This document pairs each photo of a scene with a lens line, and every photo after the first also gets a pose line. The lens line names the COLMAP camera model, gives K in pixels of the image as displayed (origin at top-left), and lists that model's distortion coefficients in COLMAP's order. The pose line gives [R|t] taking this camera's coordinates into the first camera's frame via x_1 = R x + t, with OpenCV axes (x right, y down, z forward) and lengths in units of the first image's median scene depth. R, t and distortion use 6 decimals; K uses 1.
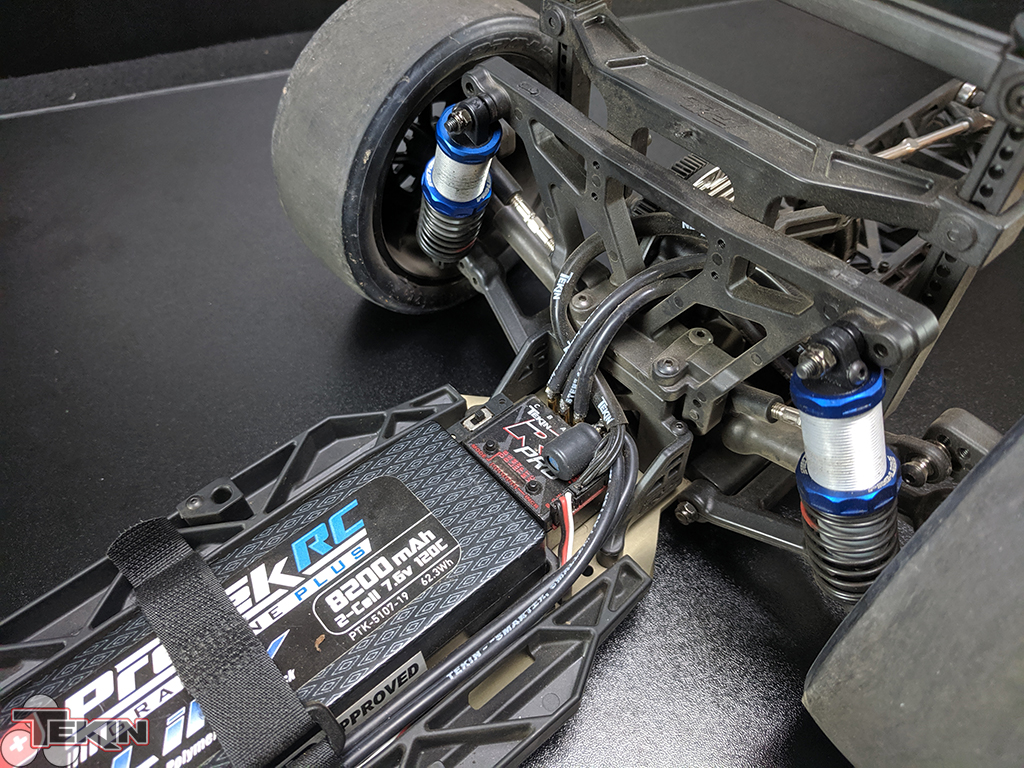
lens RADIAL K [[779.4, 0, 512.0], [0, 779.4, 384.0], [0, 0, 1]] dist [-0.040972, 0.004738]
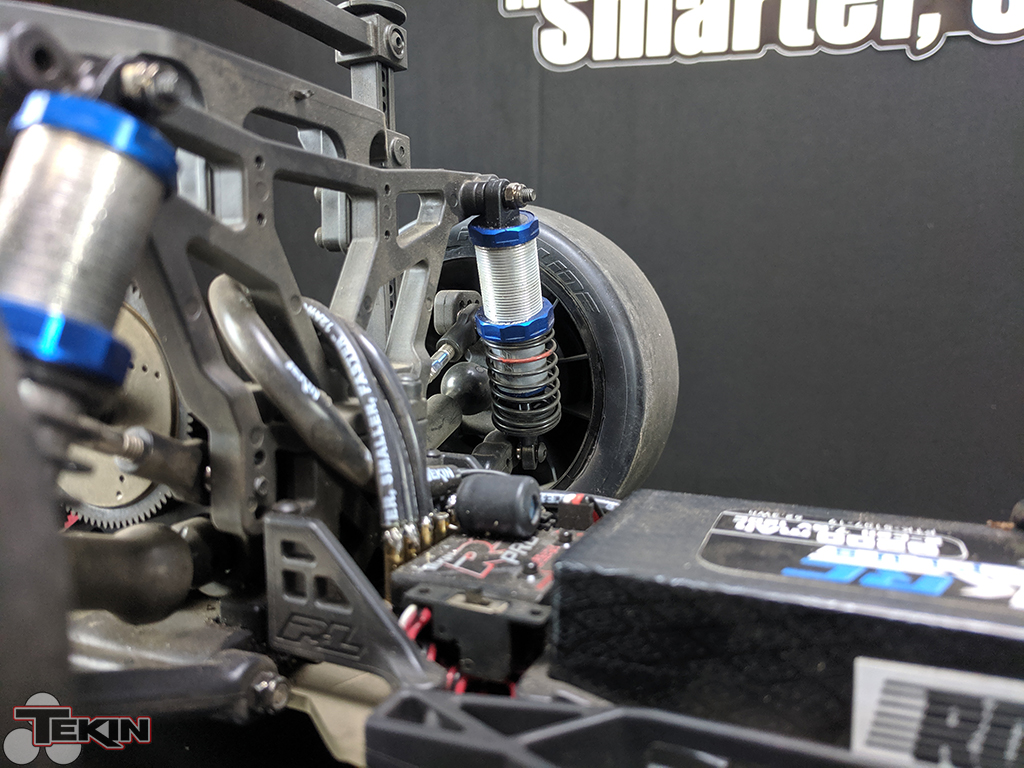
lens RADIAL K [[779.4, 0, 512.0], [0, 779.4, 384.0], [0, 0, 1]] dist [-0.040972, 0.004738]
pose [[-0.436503, -0.087919, 0.895397, -0.591344], [0.704144, 0.586111, 0.400818, -0.272982], [-0.560042, 0.805446, -0.193931, 1.122488]]
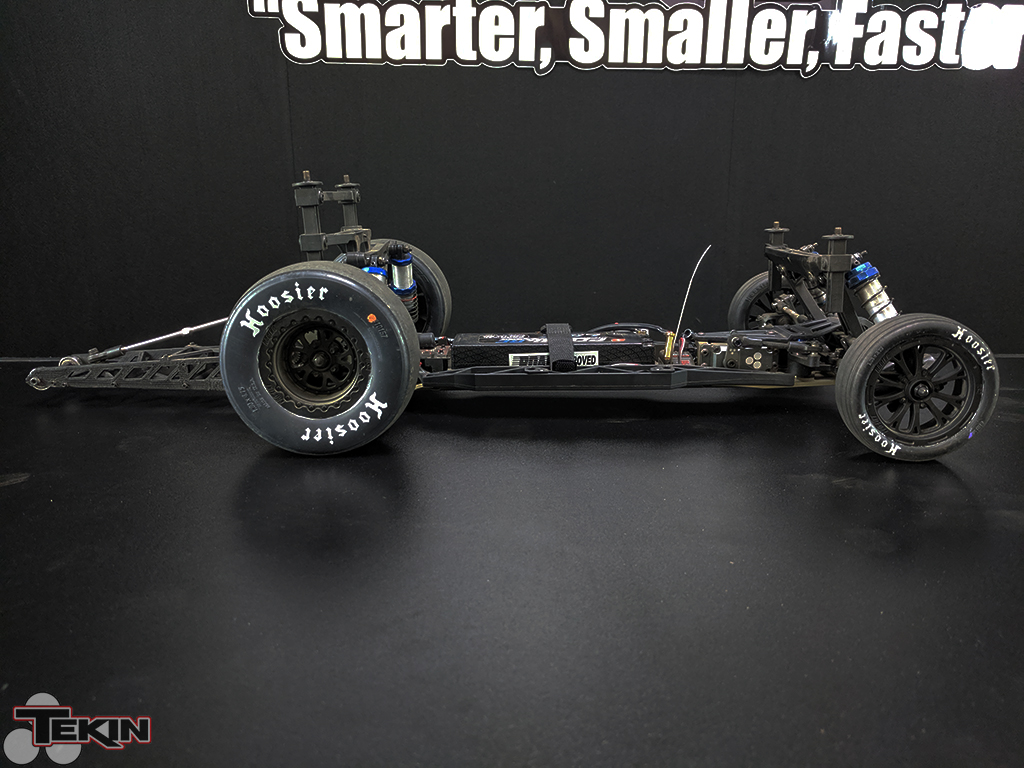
lens RADIAL K [[779.4, 0, 512.0], [0, 779.4, 384.0], [0, 0, 1]] dist [-0.040972, 0.004738]
pose [[-0.757698, -0.135258, 0.638435, -2.154124], [0.525956, 0.452589, 0.720092, -1.867381], [-0.386347, 0.881401, -0.271786, 1.933780]]
